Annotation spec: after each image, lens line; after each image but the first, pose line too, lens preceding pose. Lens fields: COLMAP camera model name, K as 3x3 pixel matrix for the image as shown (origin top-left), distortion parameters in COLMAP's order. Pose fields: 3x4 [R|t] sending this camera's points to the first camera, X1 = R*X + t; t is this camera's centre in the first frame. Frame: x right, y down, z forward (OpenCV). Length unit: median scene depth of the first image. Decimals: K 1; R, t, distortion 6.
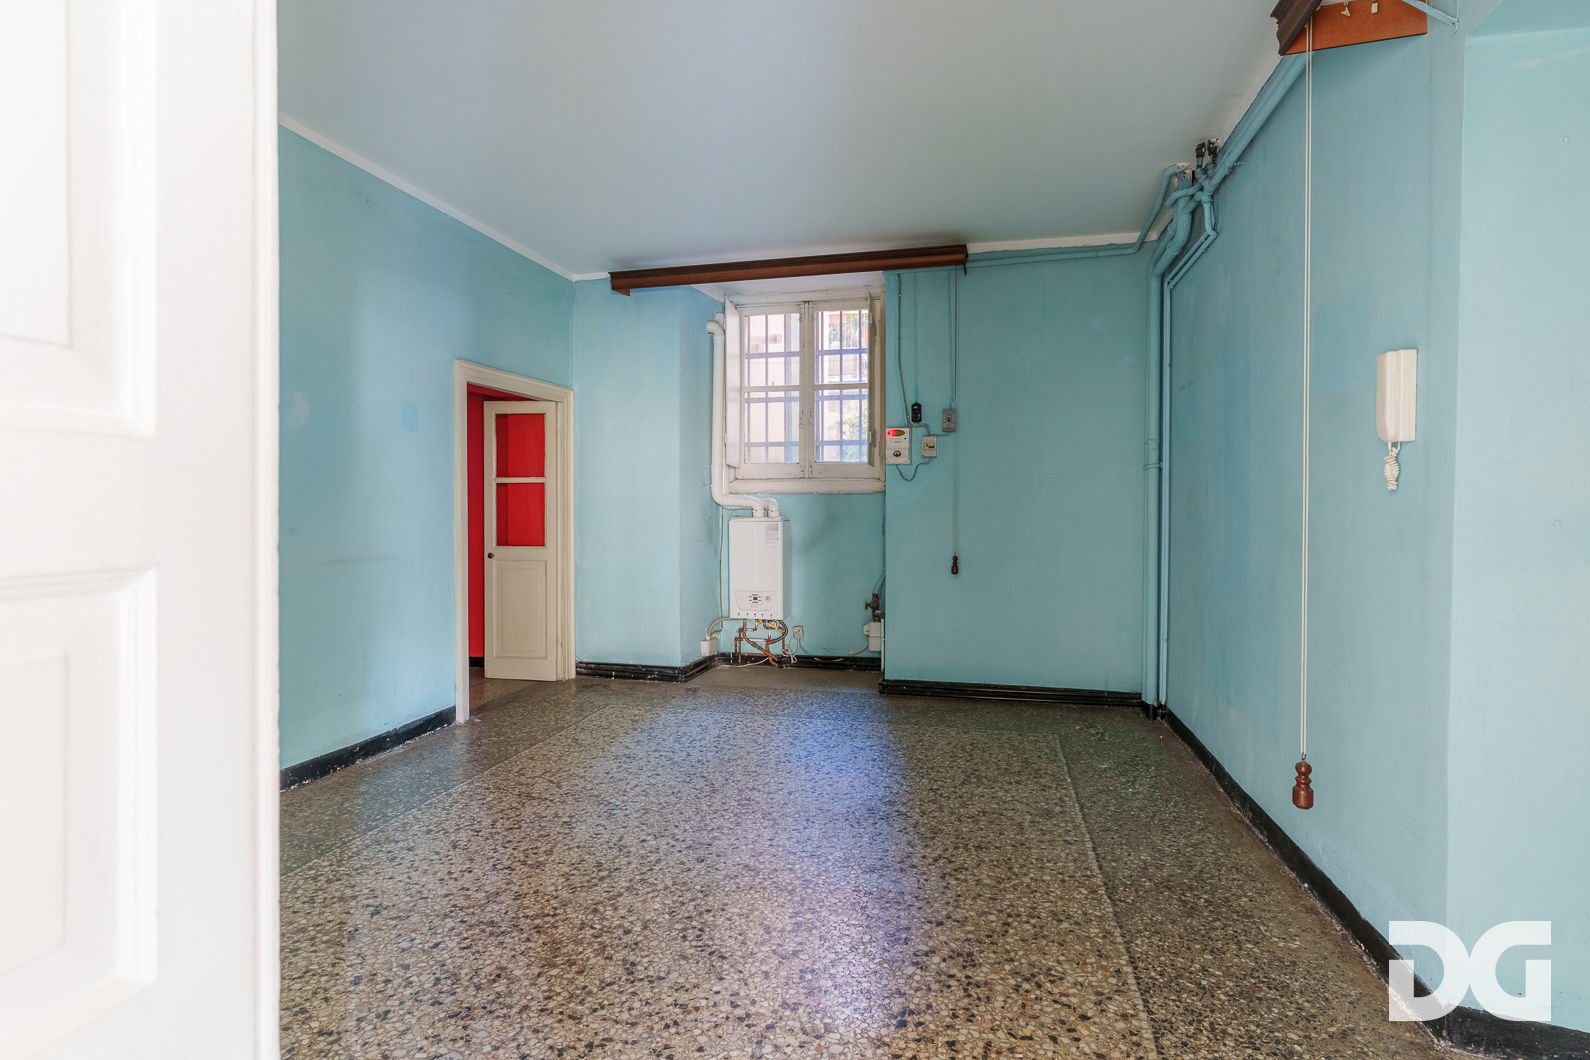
lens RADIAL K [[775.8, 0, 781.3], [0, 775.8, 504.6], [0, 0, 1]] dist [-0.009822, 0.001556]
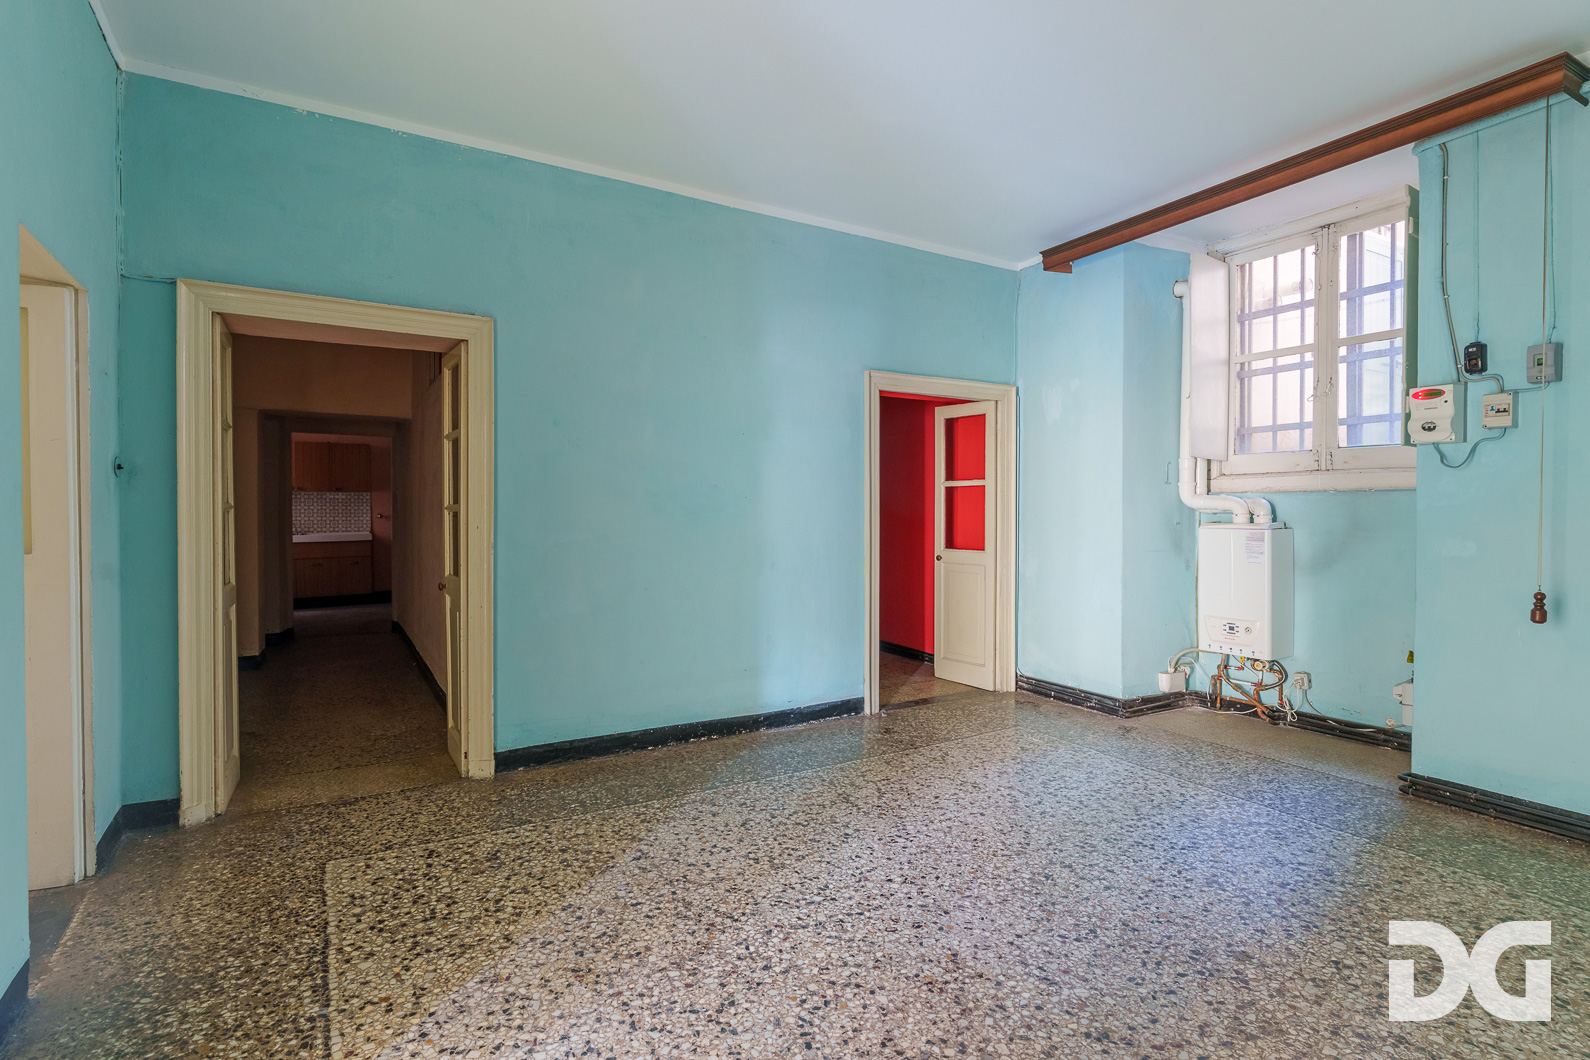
lens RADIAL K [[747.2, 0, 789.2], [0, 747.2, 518.1], [0, 0, 1]] dist [-0.009205, 0.001887]
pose [[0.701287, 0.006256, -0.712852, 0.296583], [0.001789, 0.999943, 0.010535, 0.003645], [0.712877, -0.008663, 0.701236, 0.262315]]
